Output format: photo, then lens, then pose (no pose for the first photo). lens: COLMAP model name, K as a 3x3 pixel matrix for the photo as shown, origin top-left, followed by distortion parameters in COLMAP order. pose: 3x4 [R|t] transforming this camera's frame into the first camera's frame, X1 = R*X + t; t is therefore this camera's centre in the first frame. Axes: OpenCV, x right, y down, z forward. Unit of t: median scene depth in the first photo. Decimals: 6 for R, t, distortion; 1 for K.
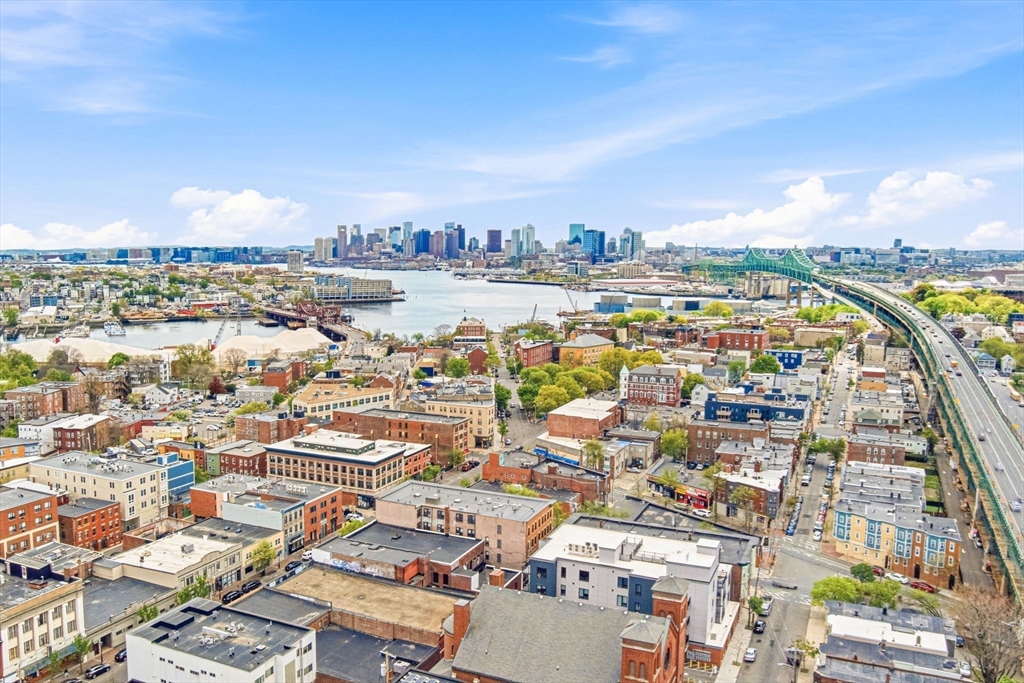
lens RADIAL K [[888.3, 0, 466.4], [0, 888.3, 341.6], [0, 0, 1]] dist [-0.065204, 0.006069]
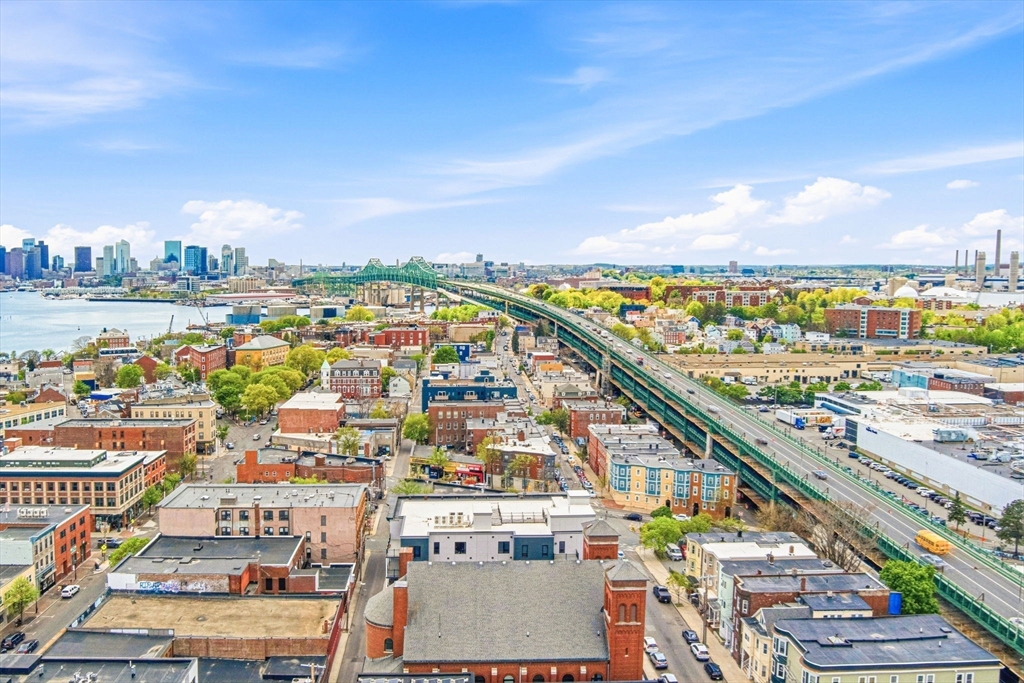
lens RADIAL K [[888.3, 0, 466.4], [0, 888.3, 341.6], [0, 0, 1]] dist [-0.065204, 0.006069]
pose [[0.885761, -0.044464, 0.462006, -0.186340], [0.059239, 0.998090, -0.017515, 0.047802], [-0.460345, 0.042882, 0.886704, 0.123434]]
